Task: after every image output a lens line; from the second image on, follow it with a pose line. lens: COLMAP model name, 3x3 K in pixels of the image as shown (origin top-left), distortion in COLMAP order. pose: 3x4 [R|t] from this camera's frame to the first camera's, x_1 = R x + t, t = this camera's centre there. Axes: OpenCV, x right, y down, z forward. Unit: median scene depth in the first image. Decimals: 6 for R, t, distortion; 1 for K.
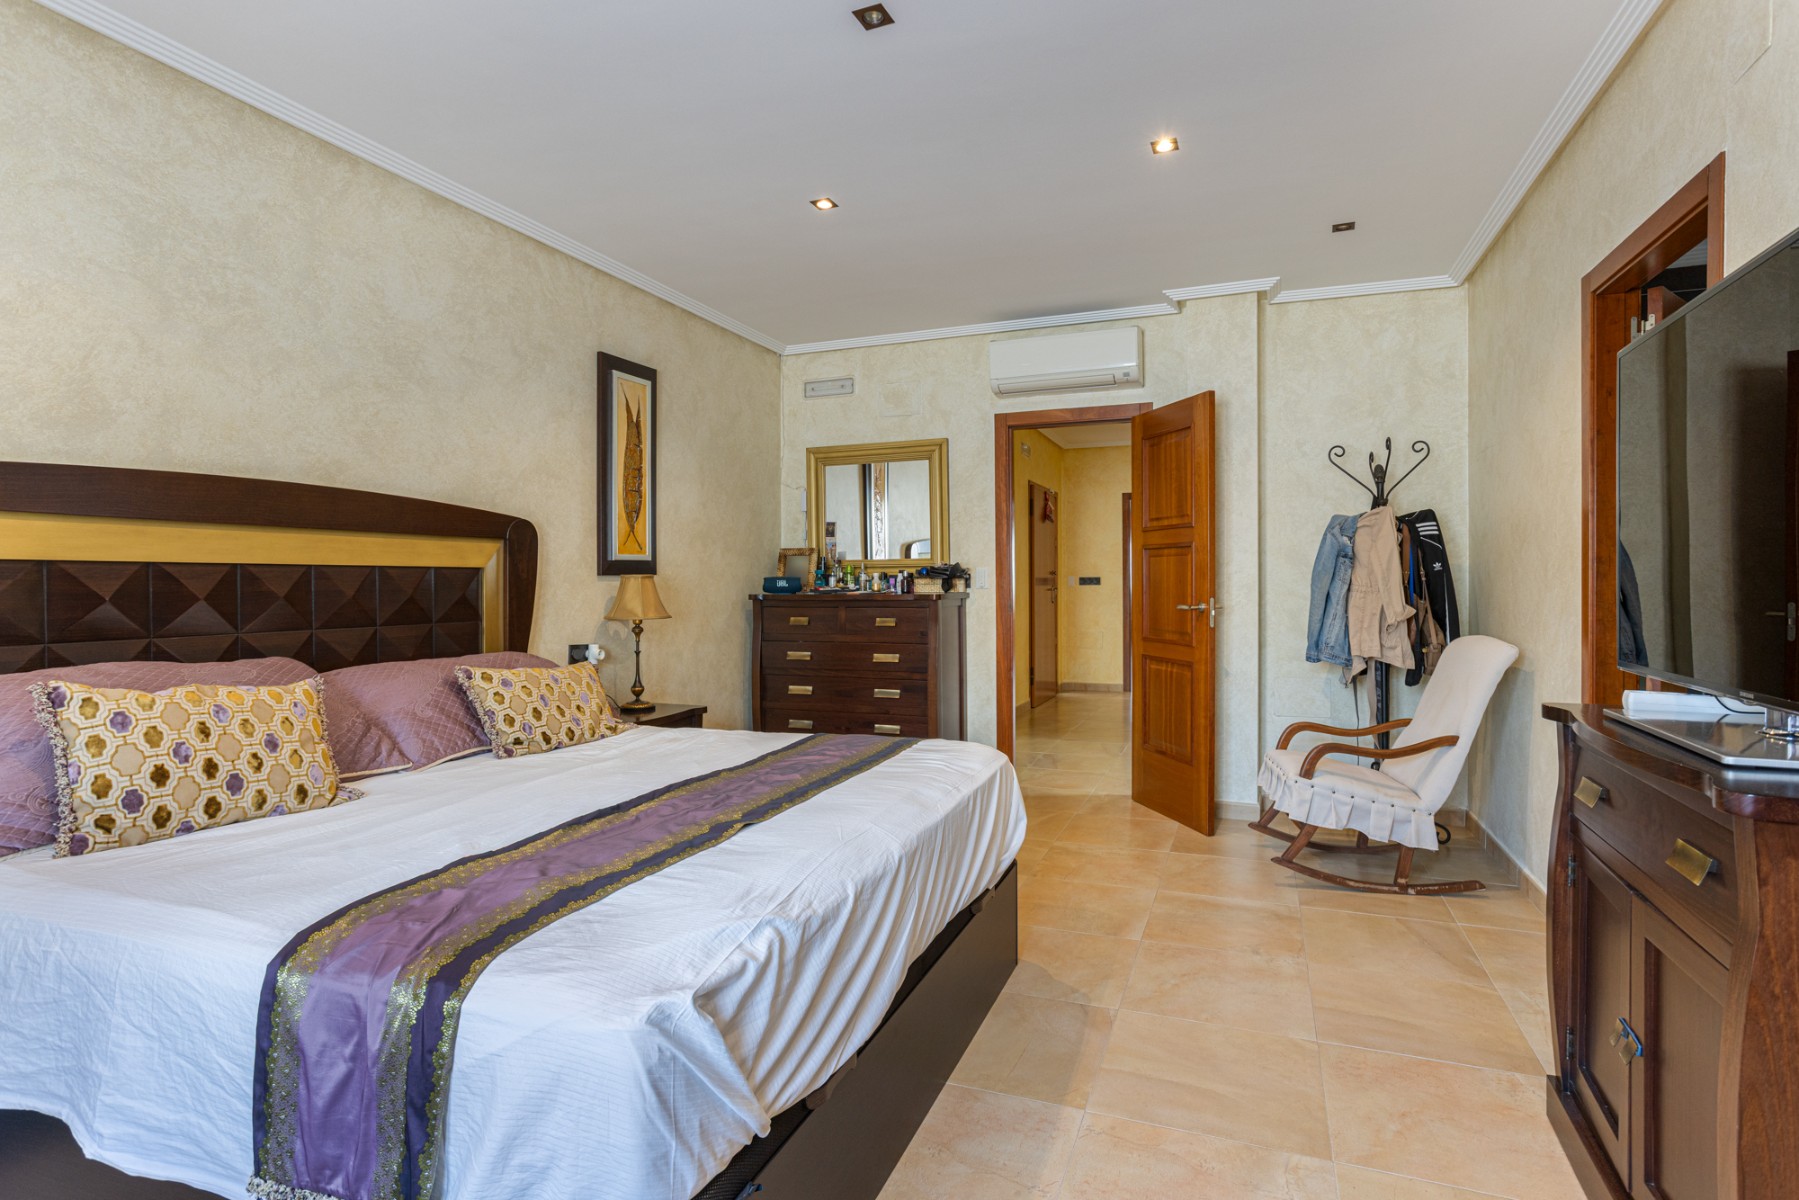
lens RADIAL K [[892.9, 0, 898.7], [0, 892.9, 577.7], [0, 0, 1]] dist [-0.055805, 0.037015]
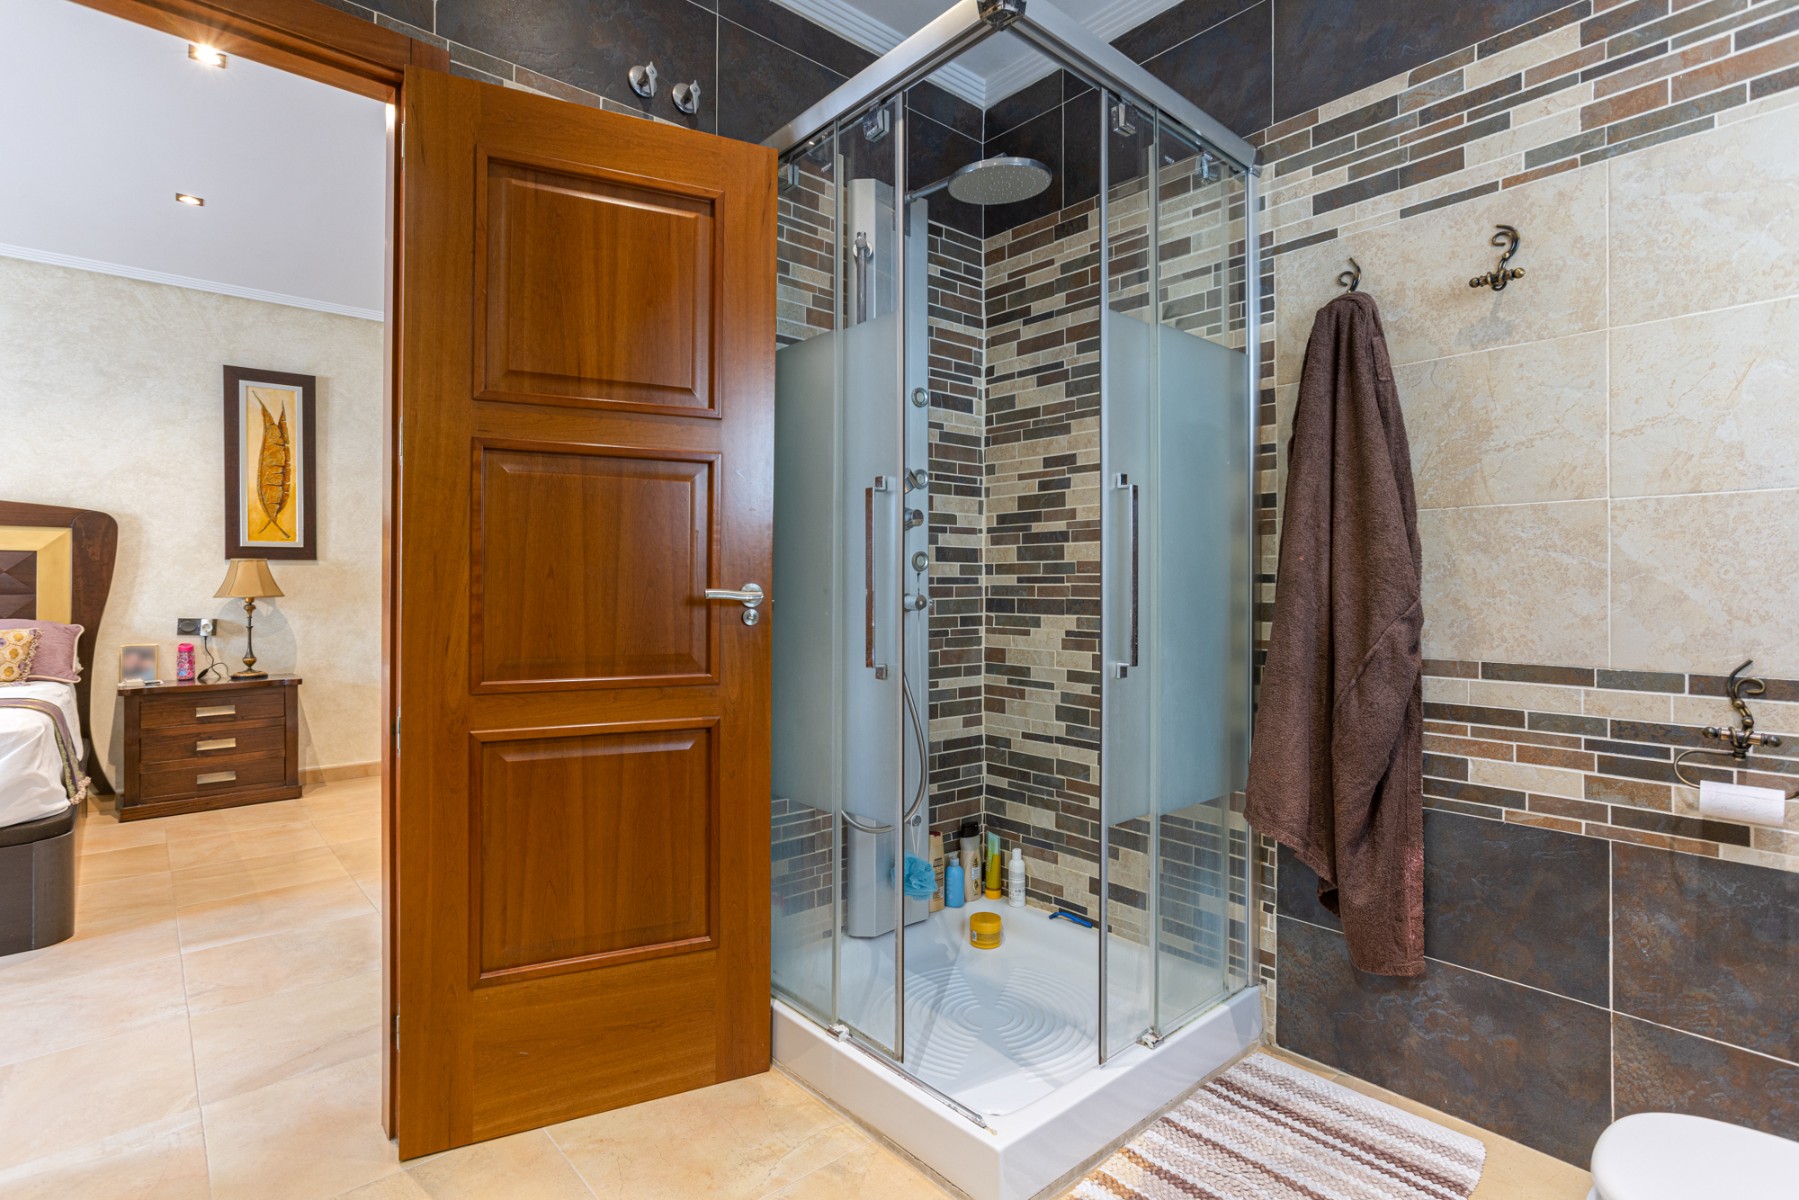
lens RADIAL K [[892.9, 0, 898.7], [0, 892.9, 577.7], [0, 0, 1]] dist [-0.055805, 0.037015]
pose [[0.885700, 0.002667, -0.464251, 1.024281], [-0.004023, 0.999990, -0.001930, 0.021163], [0.464241, 0.003577, 0.885702, 0.422307]]
